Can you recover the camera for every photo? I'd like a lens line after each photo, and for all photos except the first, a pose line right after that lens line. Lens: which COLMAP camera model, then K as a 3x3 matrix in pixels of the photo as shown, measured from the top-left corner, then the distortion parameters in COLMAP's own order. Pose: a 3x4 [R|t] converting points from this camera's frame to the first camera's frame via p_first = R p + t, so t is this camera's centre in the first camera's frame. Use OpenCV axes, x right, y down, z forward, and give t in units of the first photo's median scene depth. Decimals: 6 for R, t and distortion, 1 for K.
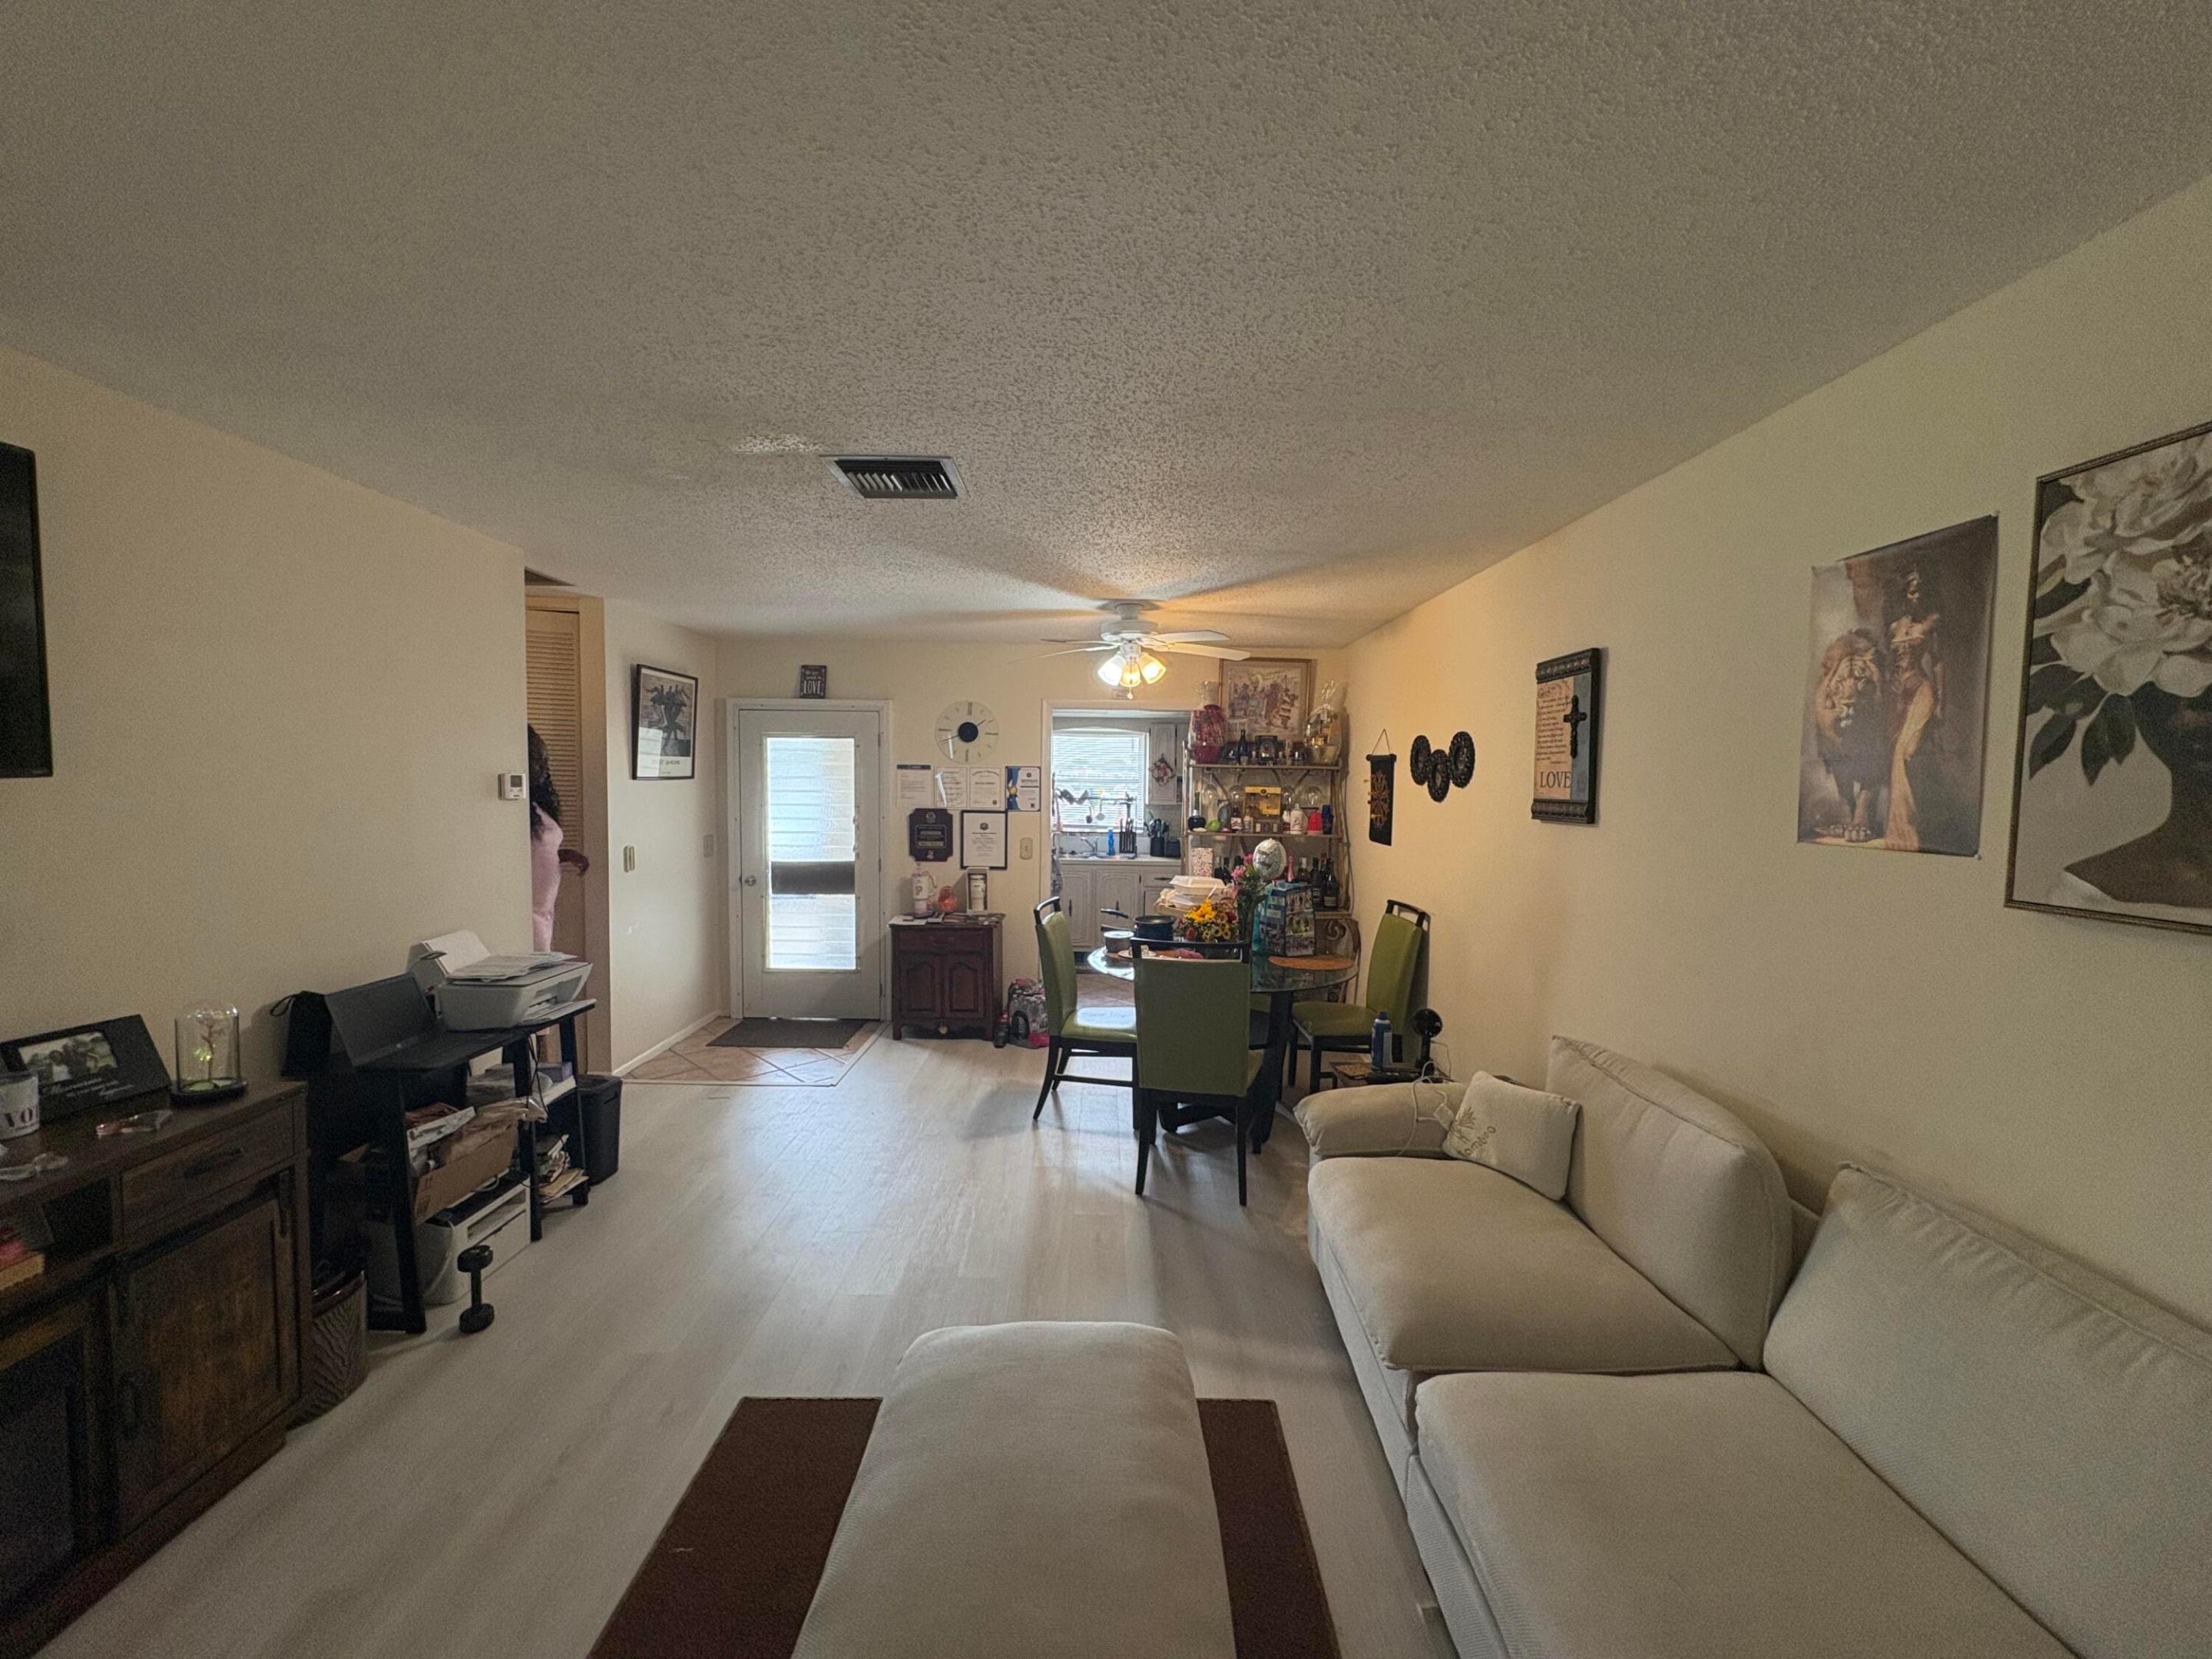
lens RADIAL K [[877.4, 0, 1099.0], [0, 877.4, 823.6], [0, 0, 1]] dist [0.002035, 0.000085]
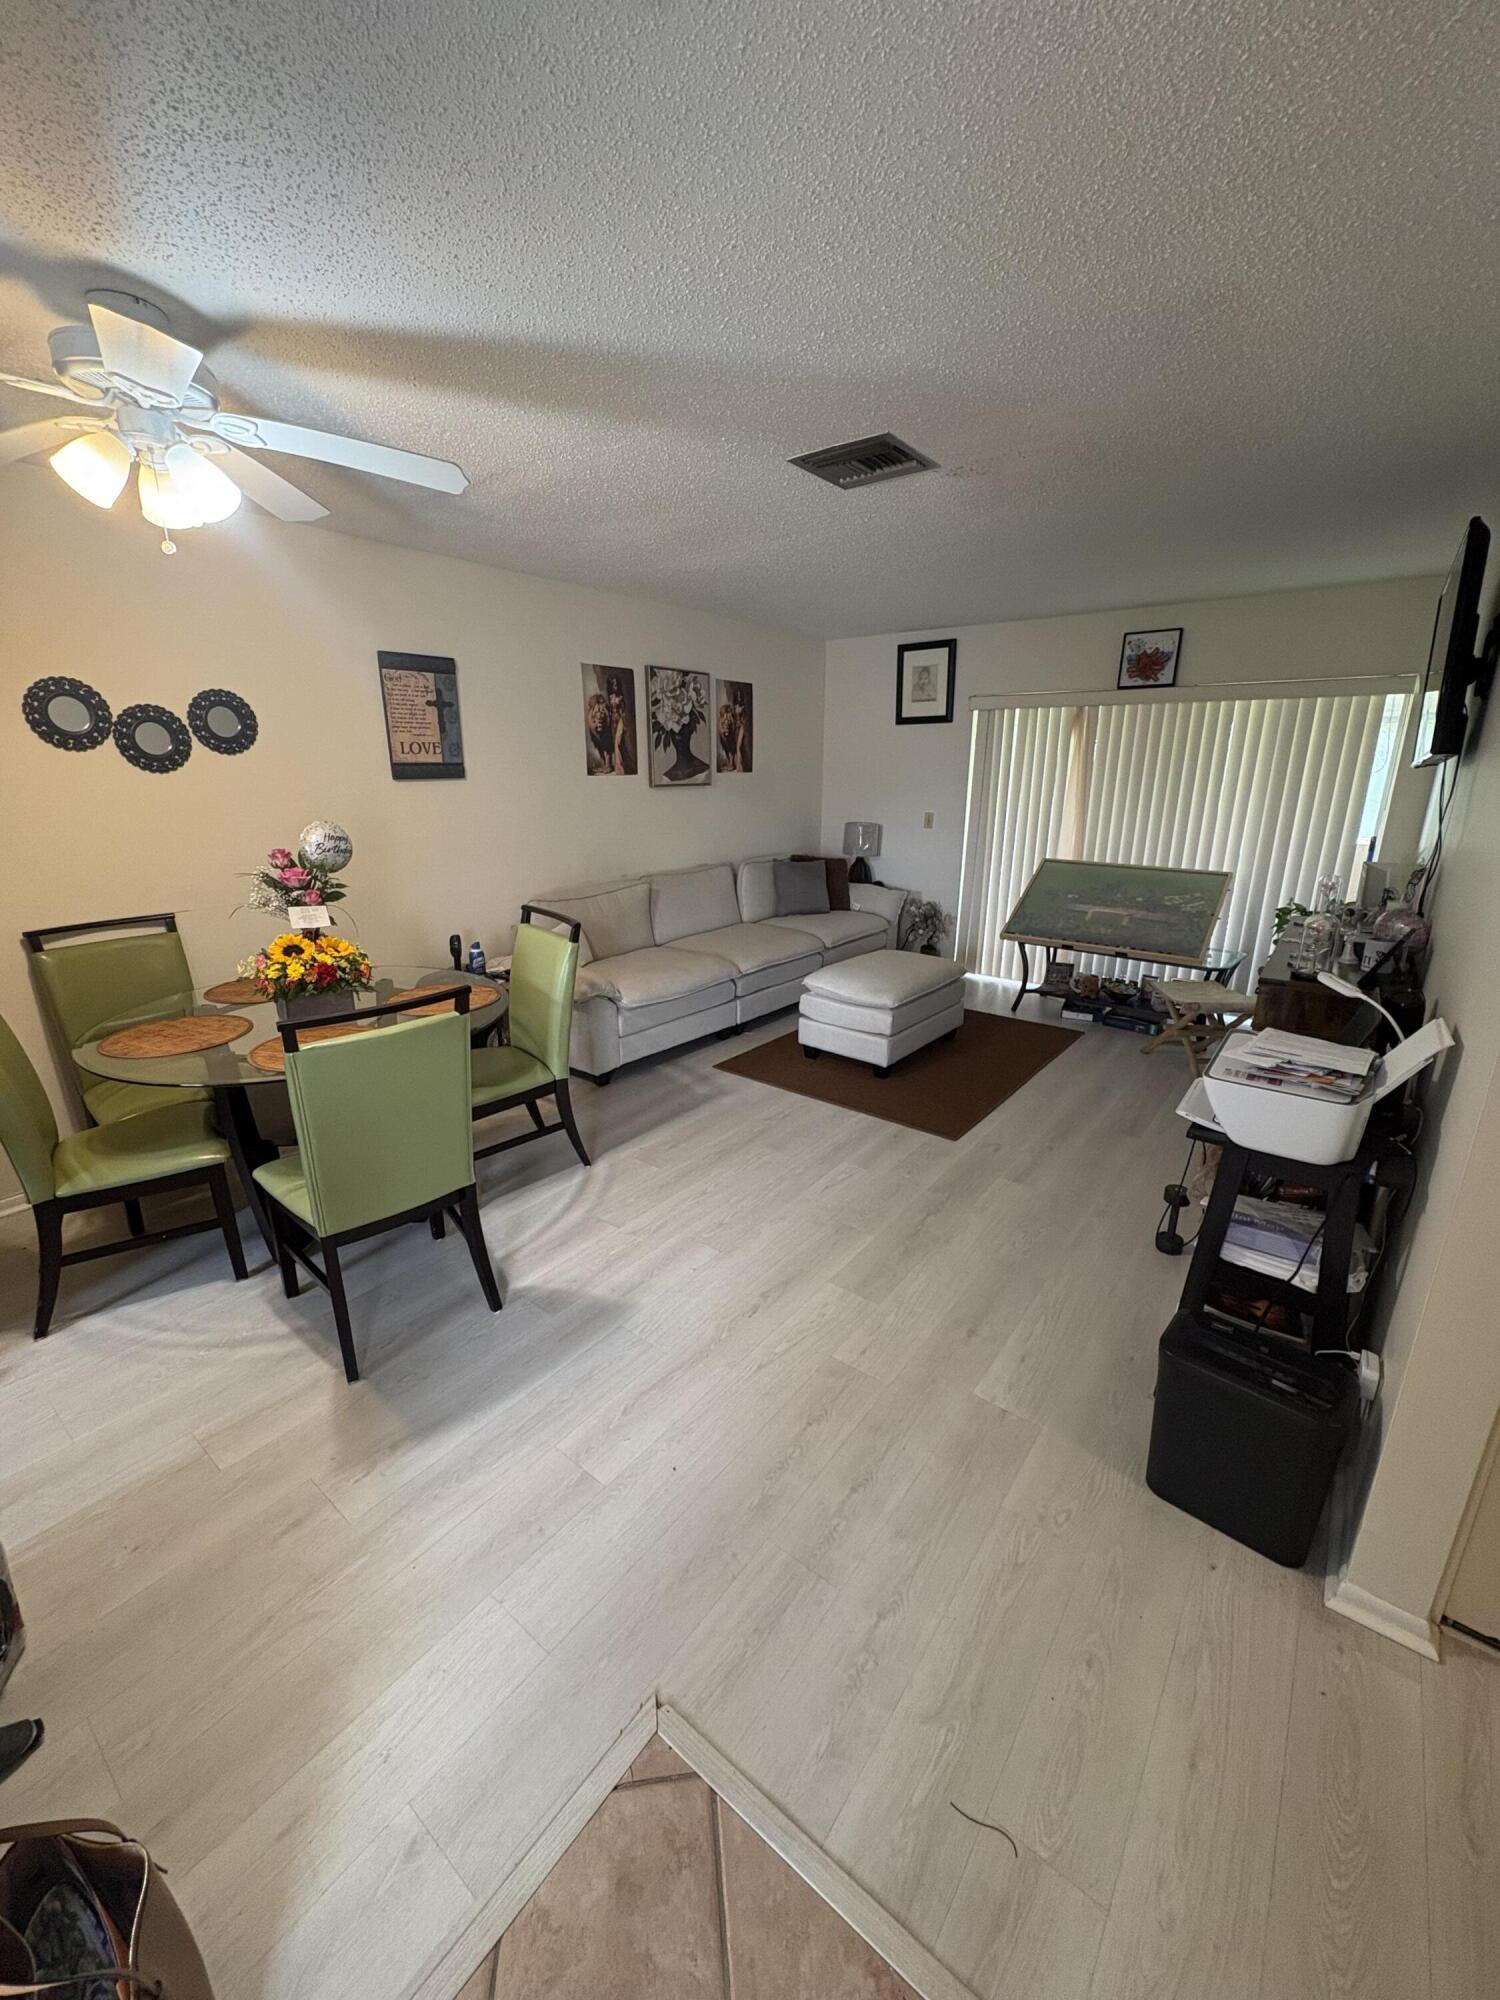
lens RADIAL K [[793.3, 0, 750.5], [0, 793.3, 996.2], [0, 0, 1]] dist [0.002035, 0.000085]
pose [[-0.796328, -0.186749, 0.575315, -1.194426], [0.018142, 0.943343, 0.331324, -0.150163], [-0.604593, 0.274280, -0.747822, 3.000812]]
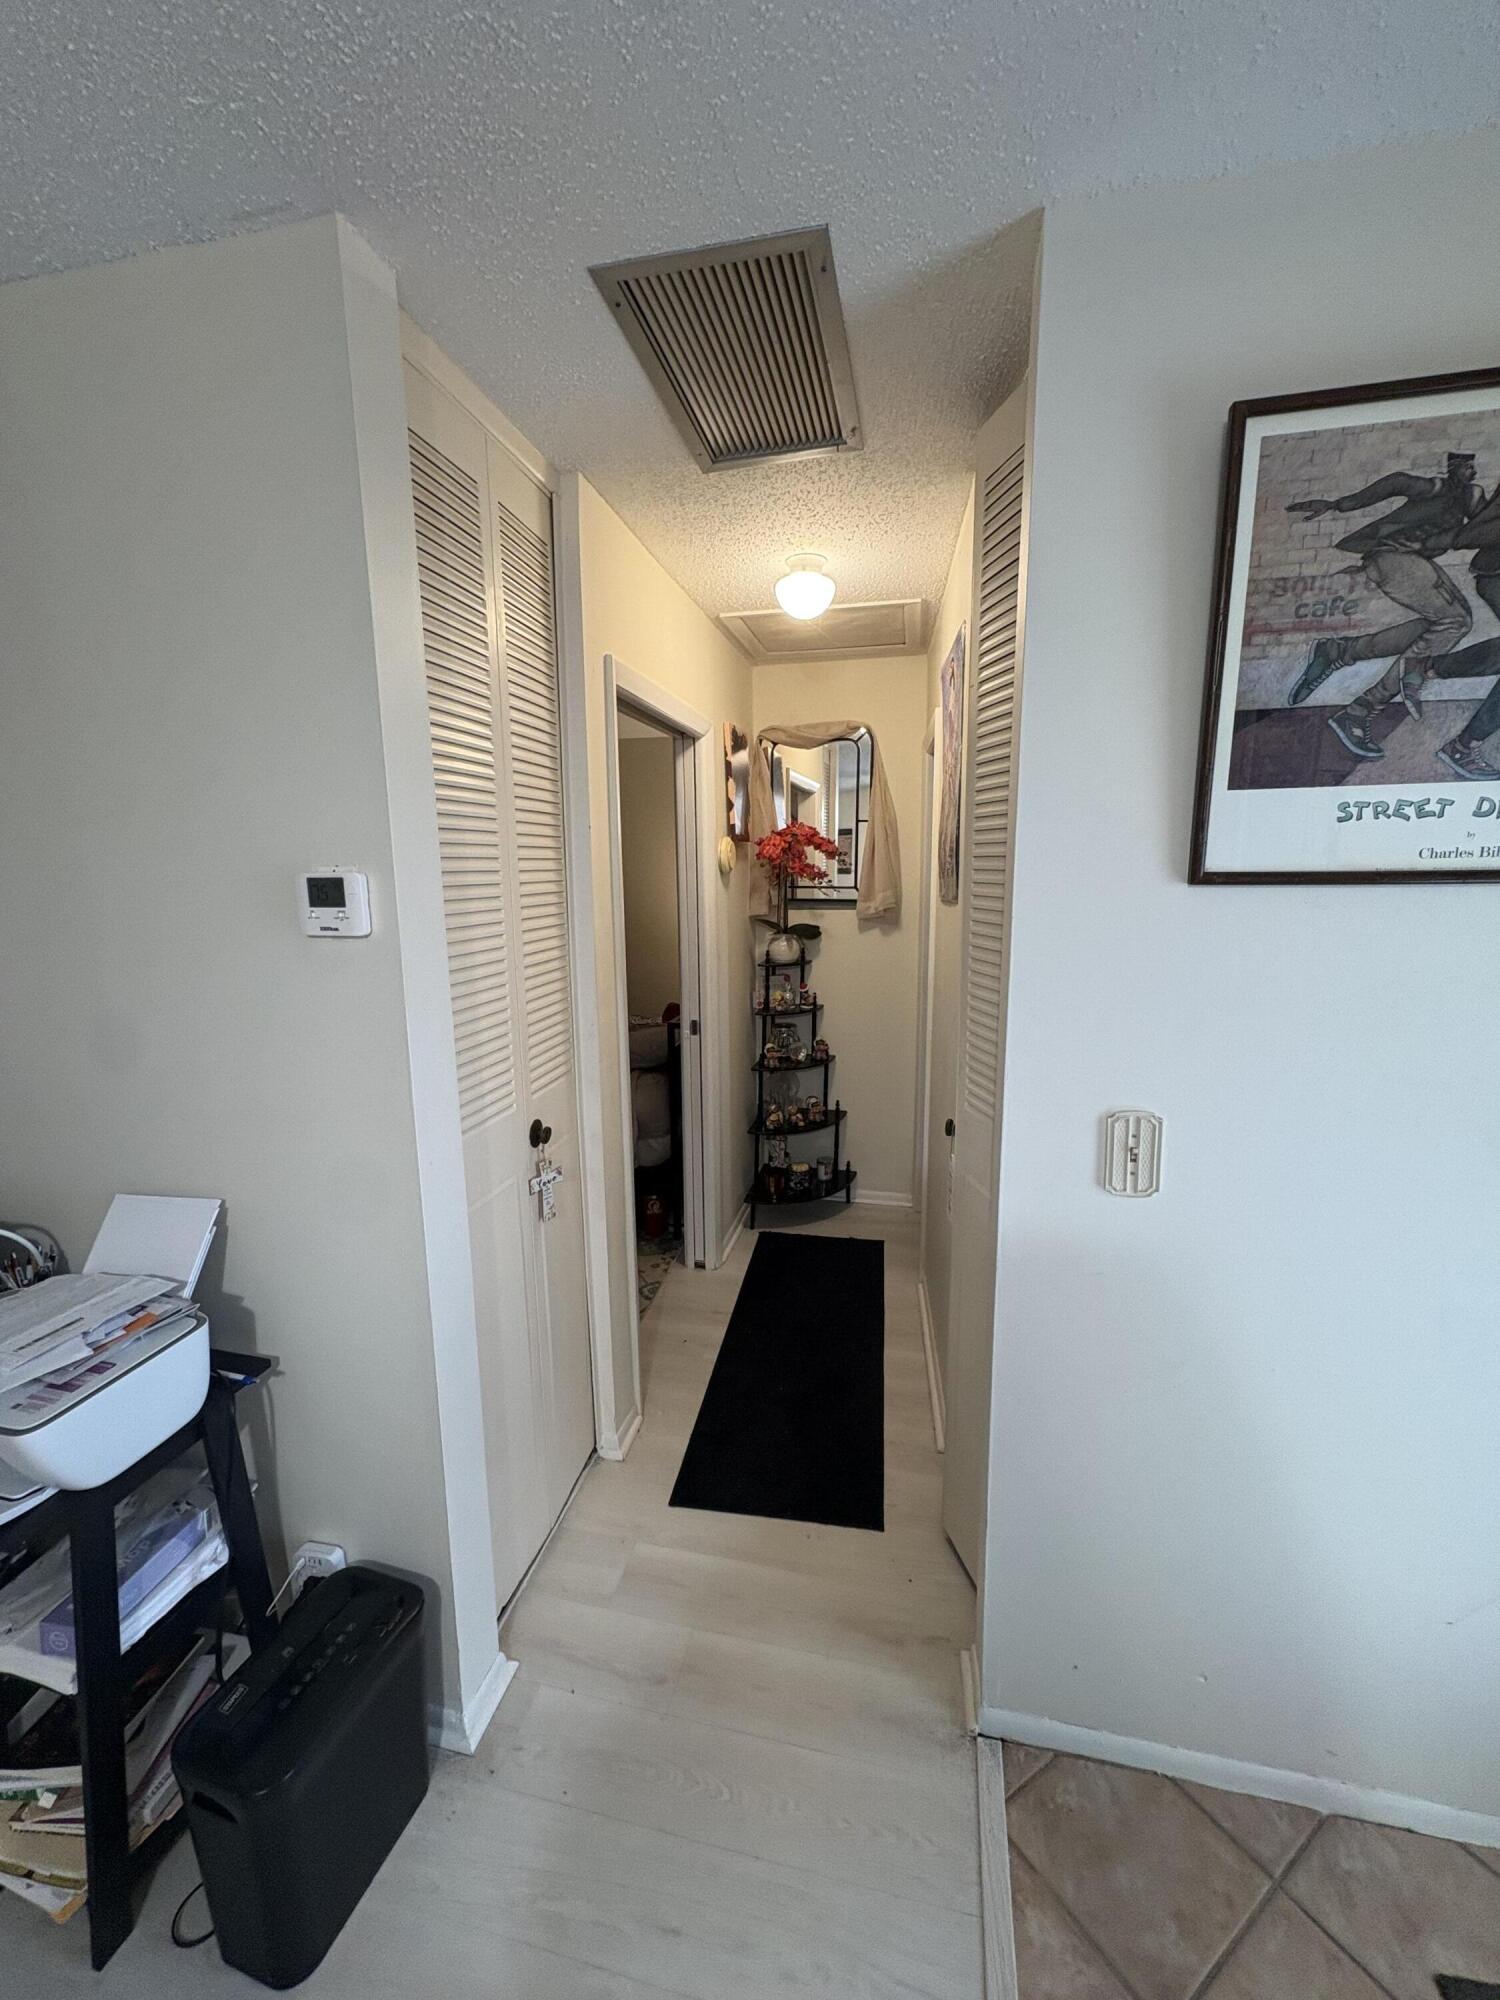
lens RADIAL K [[793.3, 0, 753.8], [0, 793.3, 1012.1], [0, 0, 1]] dist [0.002035, 0.000085]
pose [[-0.213780, 0.164126, -0.962996, -0.694874], [-0.050380, 0.982621, 0.178655, -0.141378], [0.975582, 0.086709, -0.201797, 2.524388]]
